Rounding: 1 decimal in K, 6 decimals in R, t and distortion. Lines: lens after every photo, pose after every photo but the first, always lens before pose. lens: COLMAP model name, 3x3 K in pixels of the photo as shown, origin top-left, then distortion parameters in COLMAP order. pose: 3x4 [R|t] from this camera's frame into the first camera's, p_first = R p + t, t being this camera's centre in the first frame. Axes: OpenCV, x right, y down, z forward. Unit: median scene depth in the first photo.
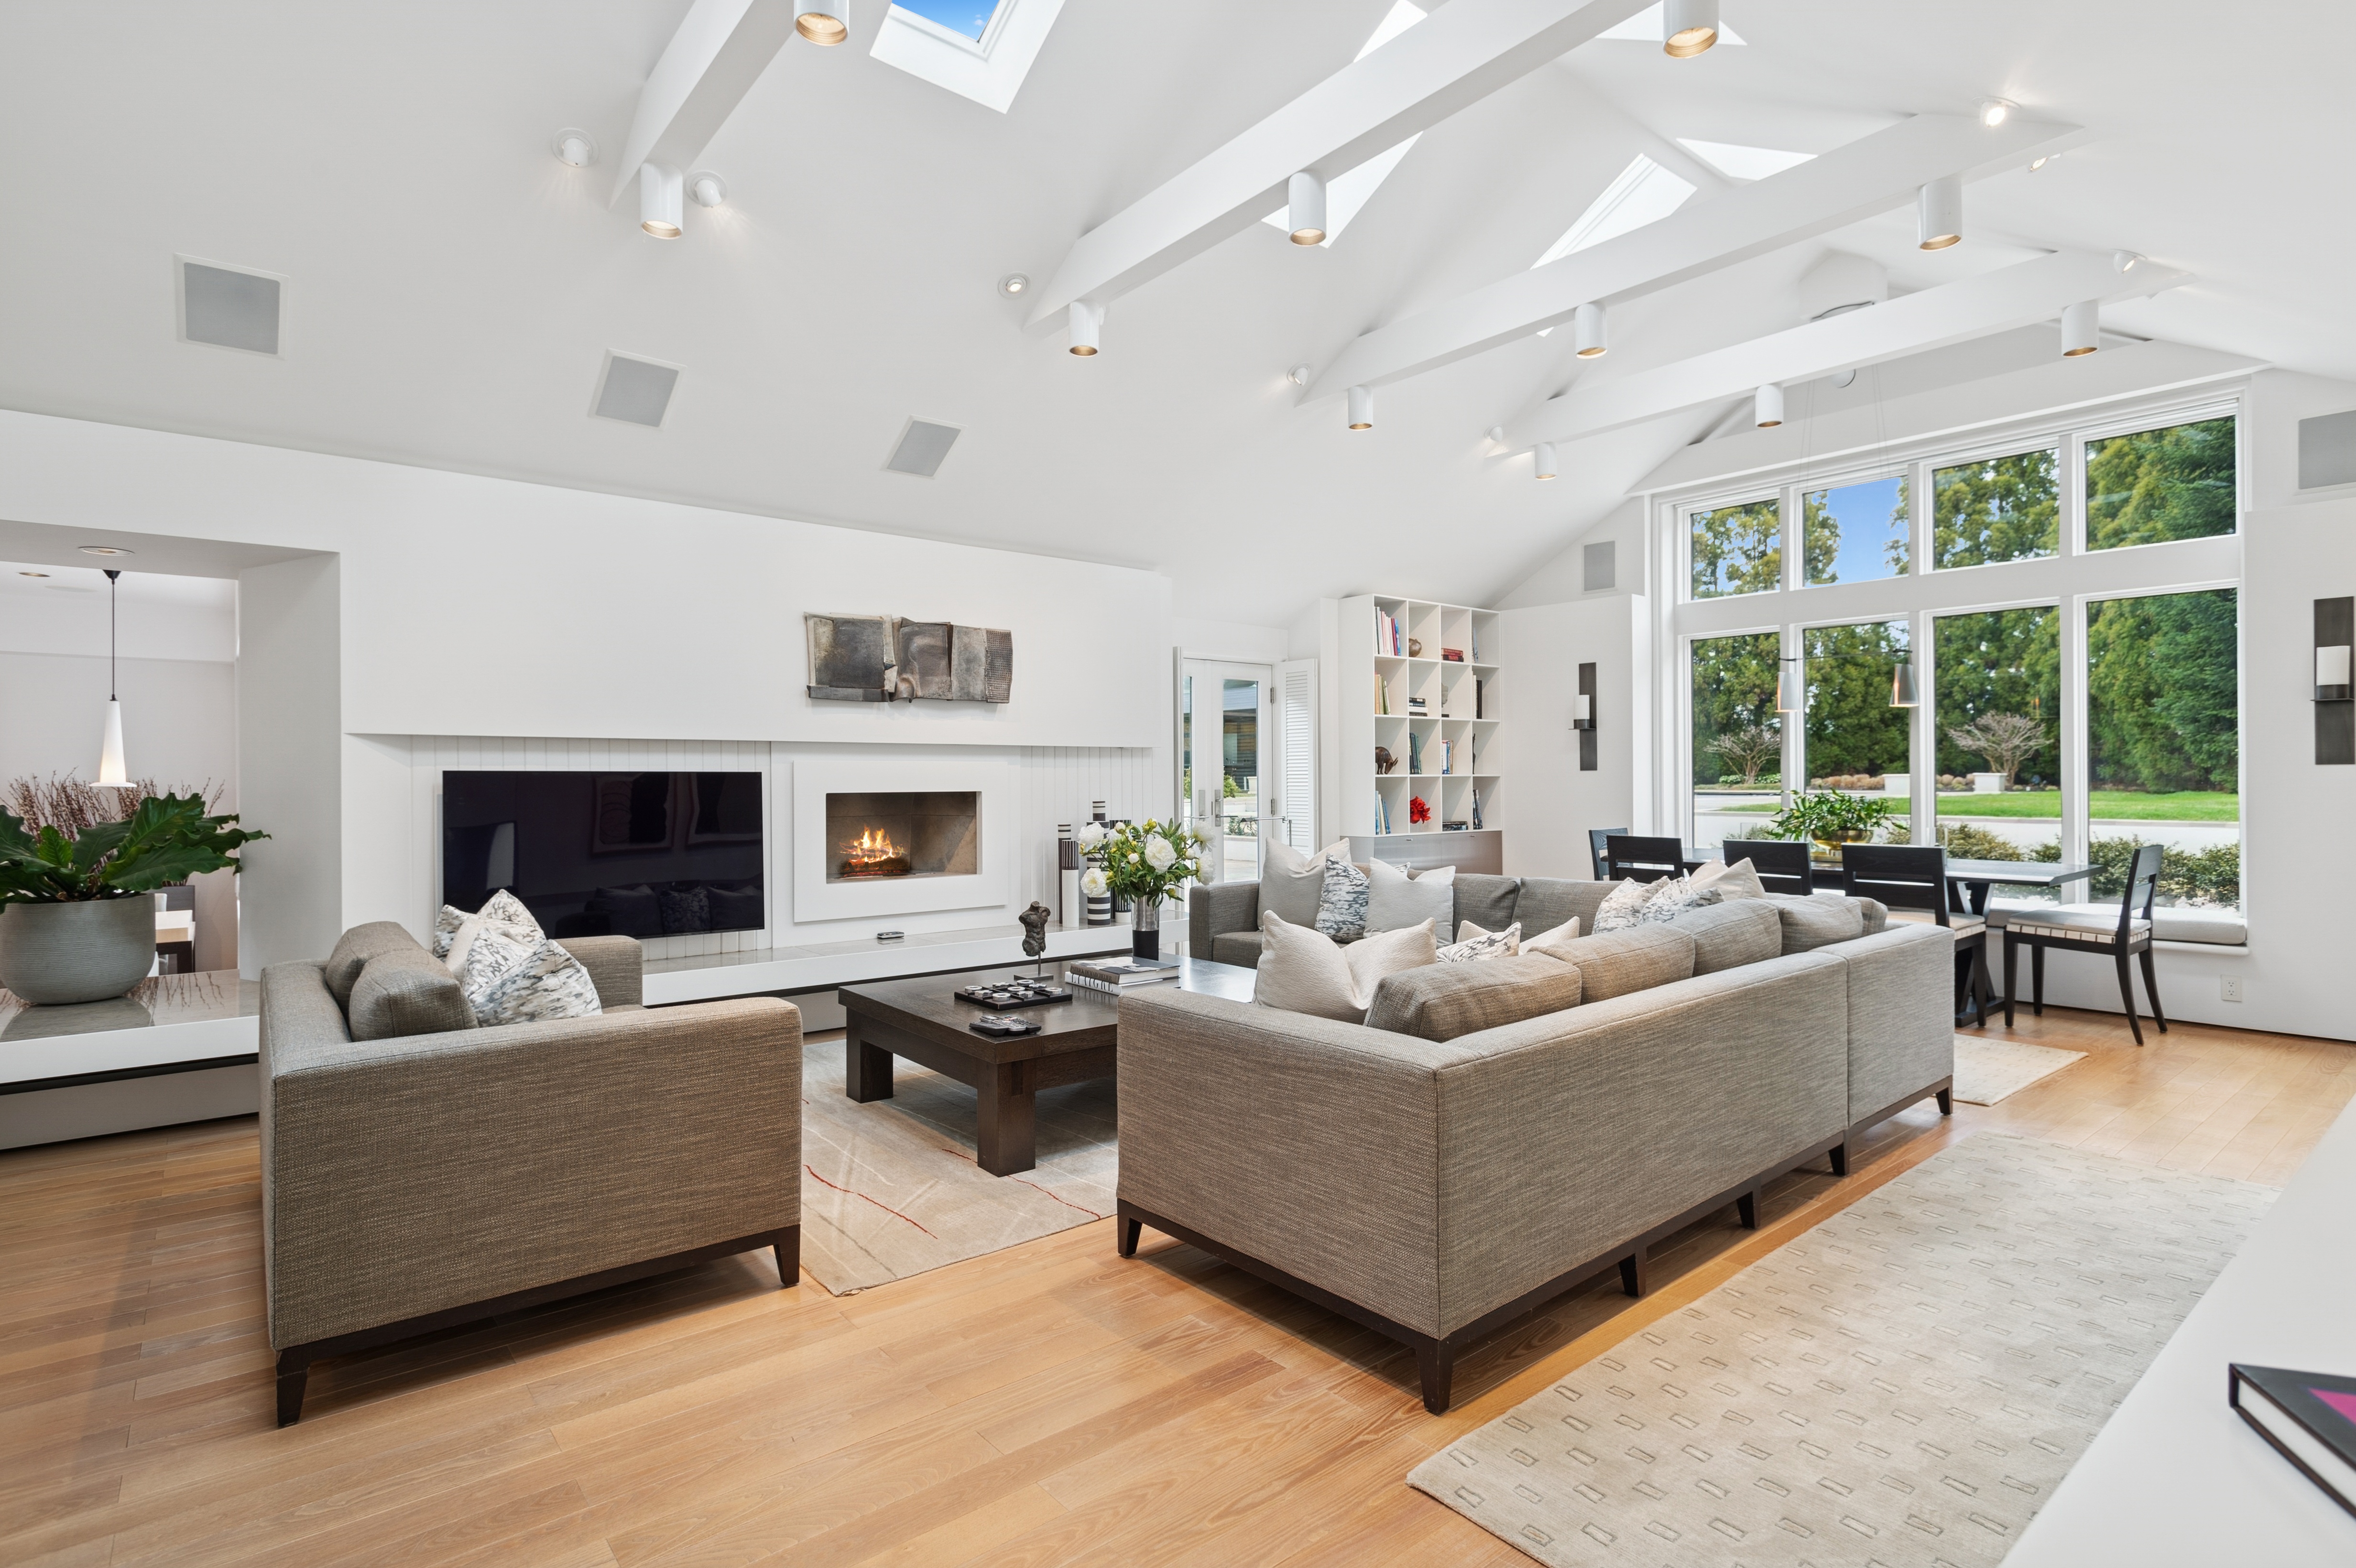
lens RADIAL K [[1162.4, 0, 1175.9], [0, 1162.4, 778.6], [0, 0, 1]] dist [0.005290, -0.000620]
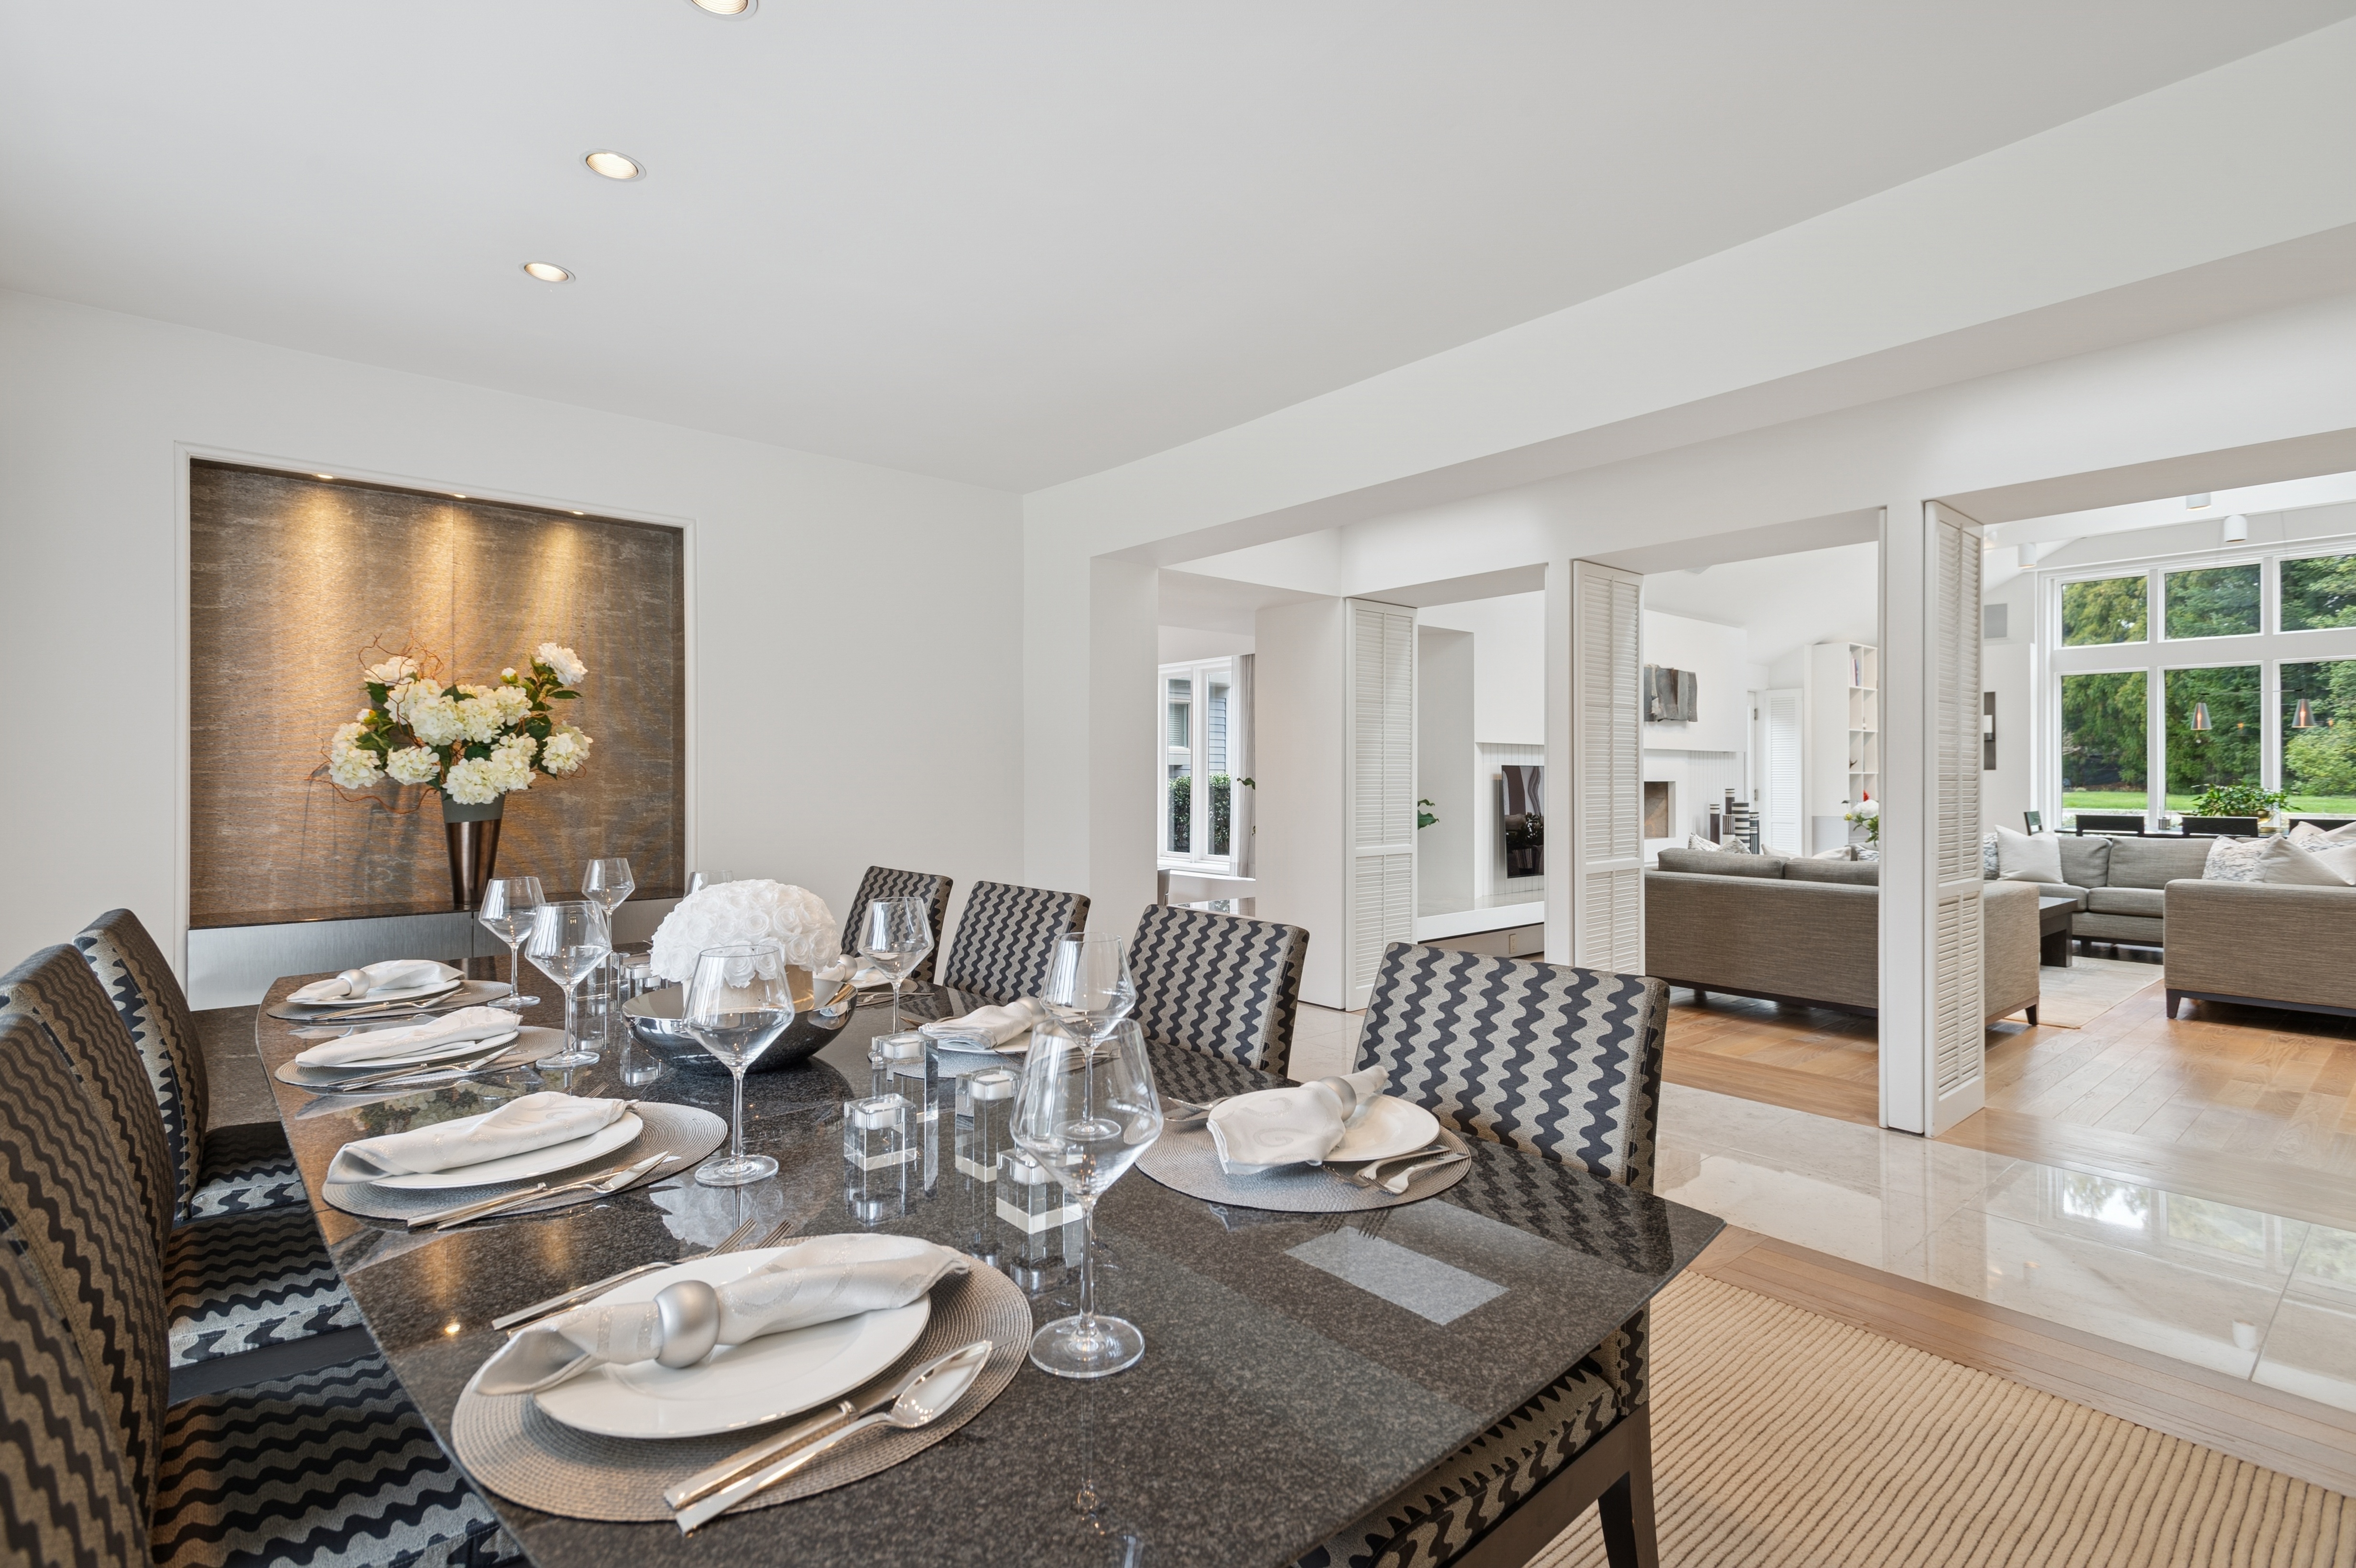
lens RADIAL K [[1110.2, 0, 1171.8], [0, 1110.2, 776.1], [0, 0, 1]] dist [0.013720, -0.001766]
pose [[0.999681, 0.006414, 0.024449, -0.909553], [-0.006379, 0.999979, -0.001502, 0.011933], [-0.024458, 0.001346, 0.999700, -0.423950]]
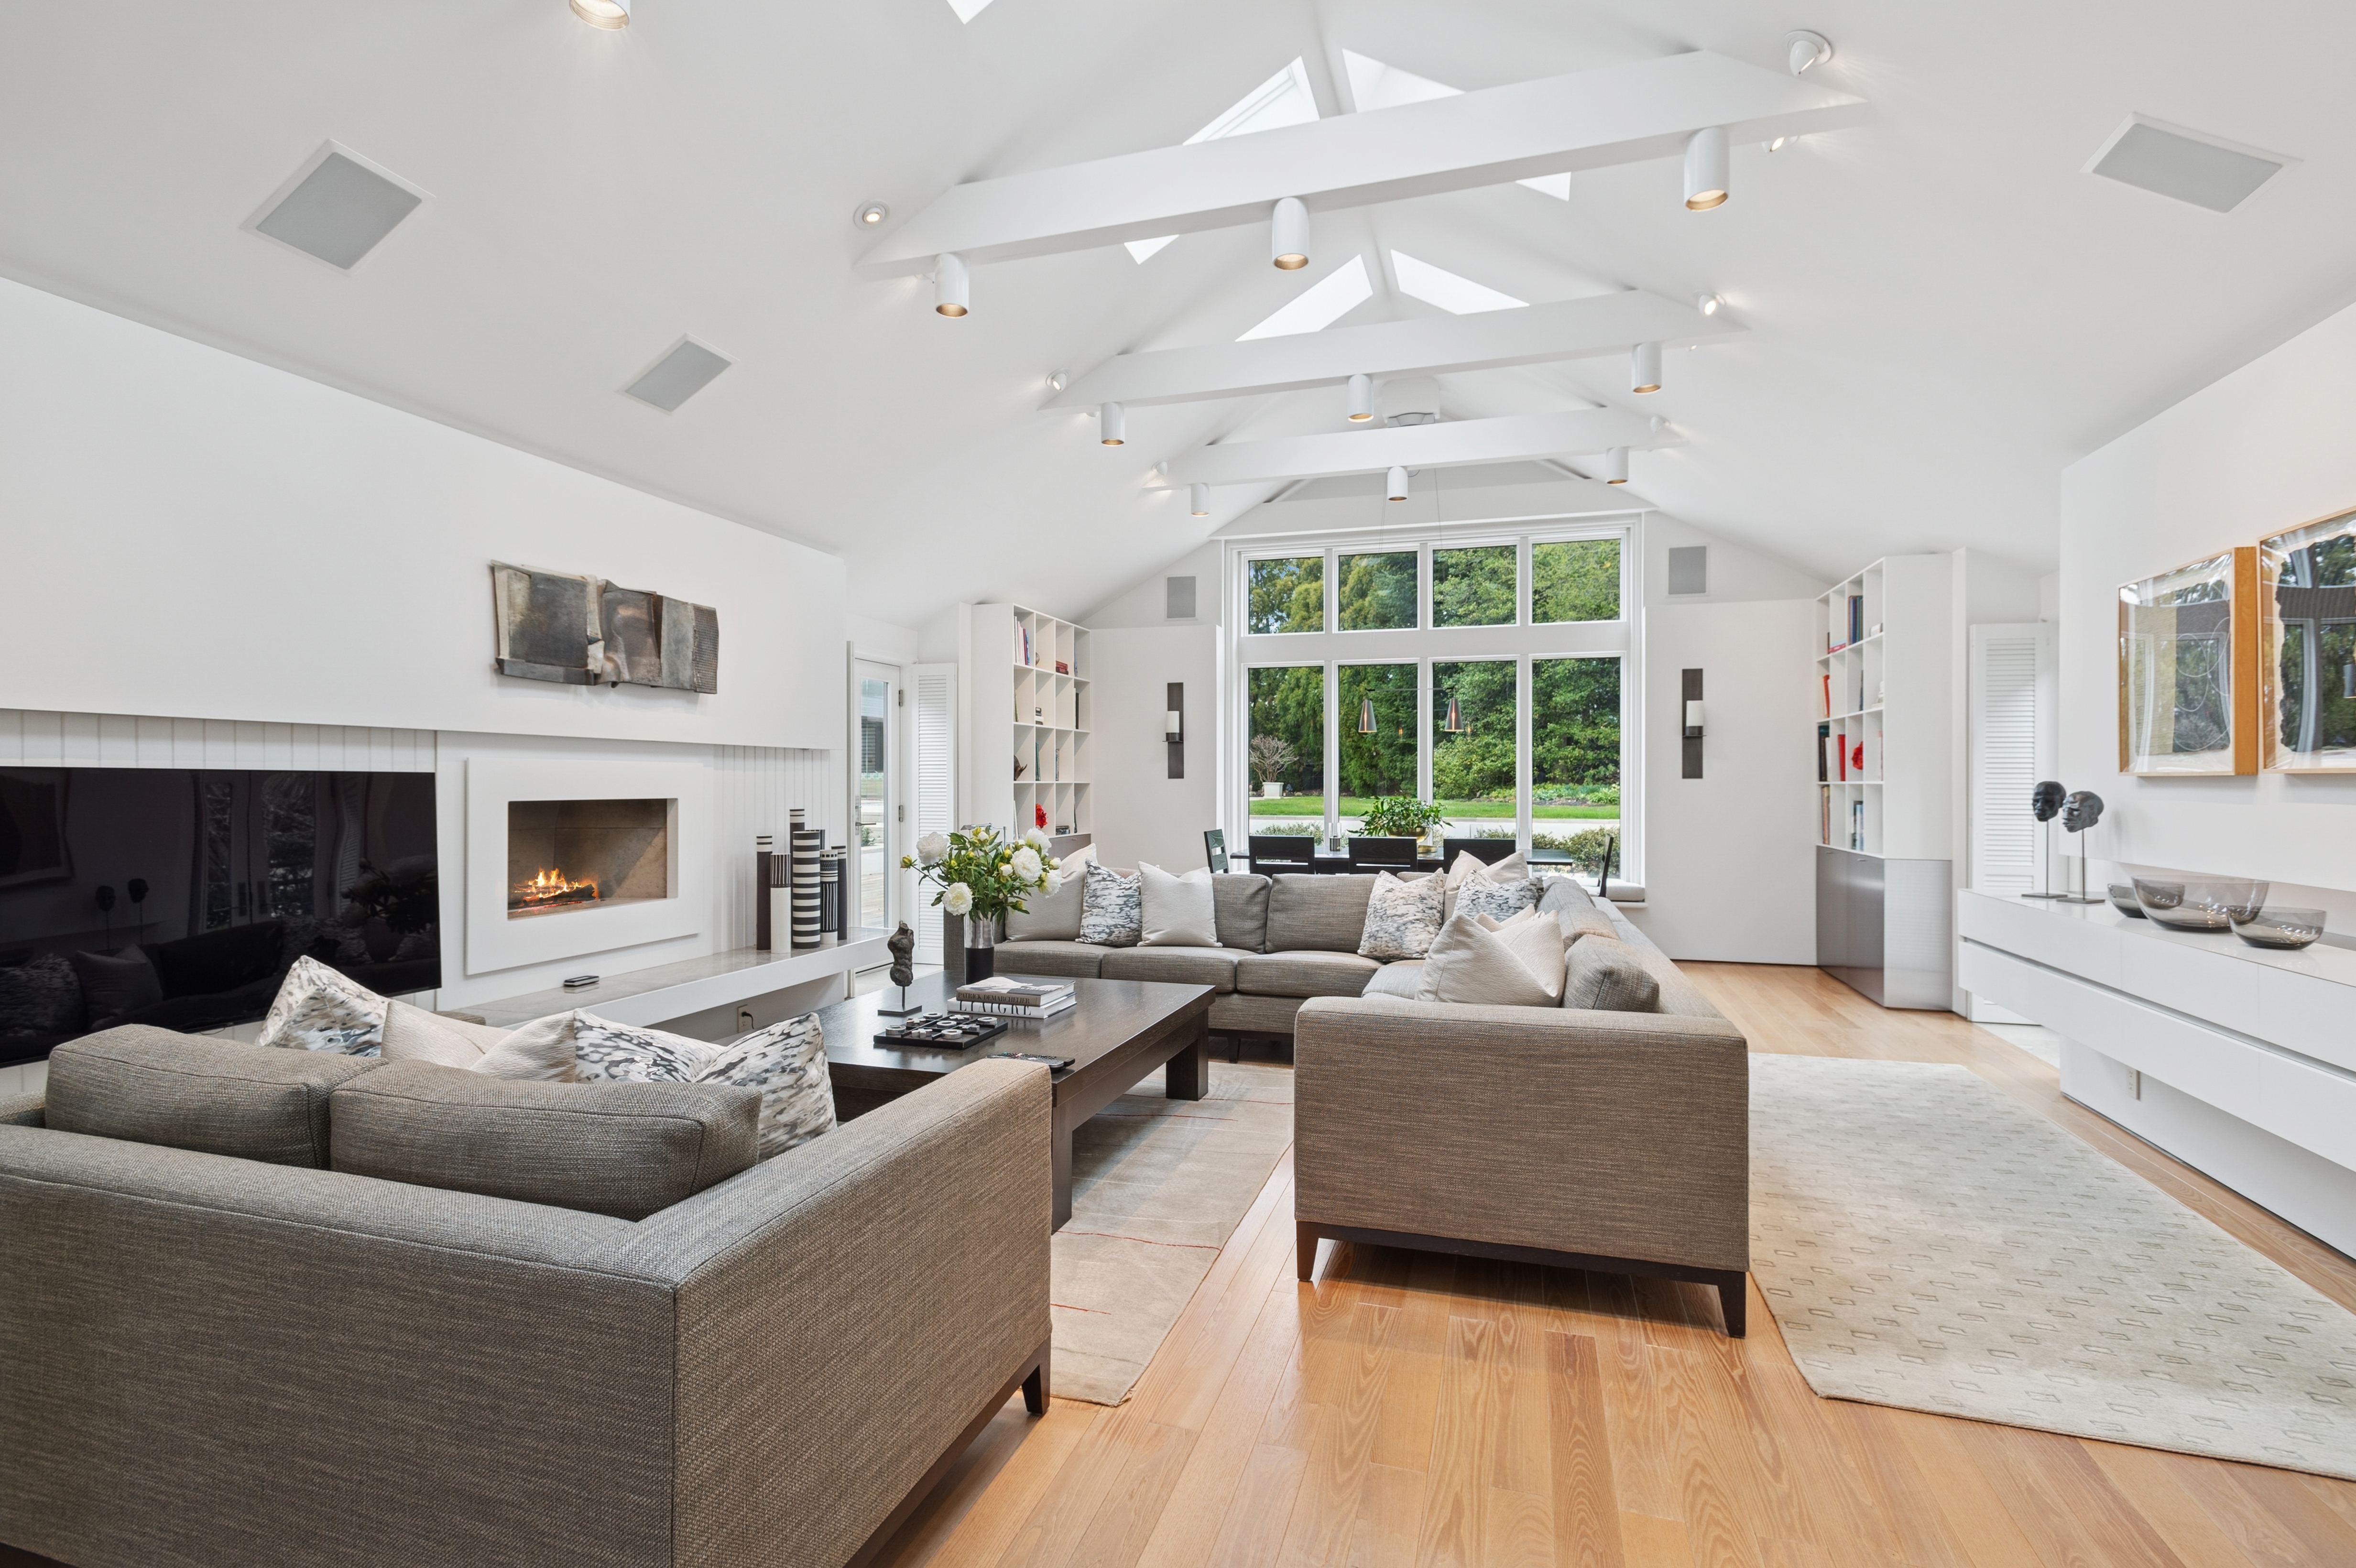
lens RADIAL K [[1110.2, 0, 1172.2], [0, 1110.2, 781.1], [0, 0, 1]] dist [0.013720, -0.001766]
pose [[0.834544, 0.006575, 0.550902, -0.337588], [-0.004765, 0.999978, -0.004716, 0.000888], [-0.550921, 0.001311, 0.834557, 0.151354]]
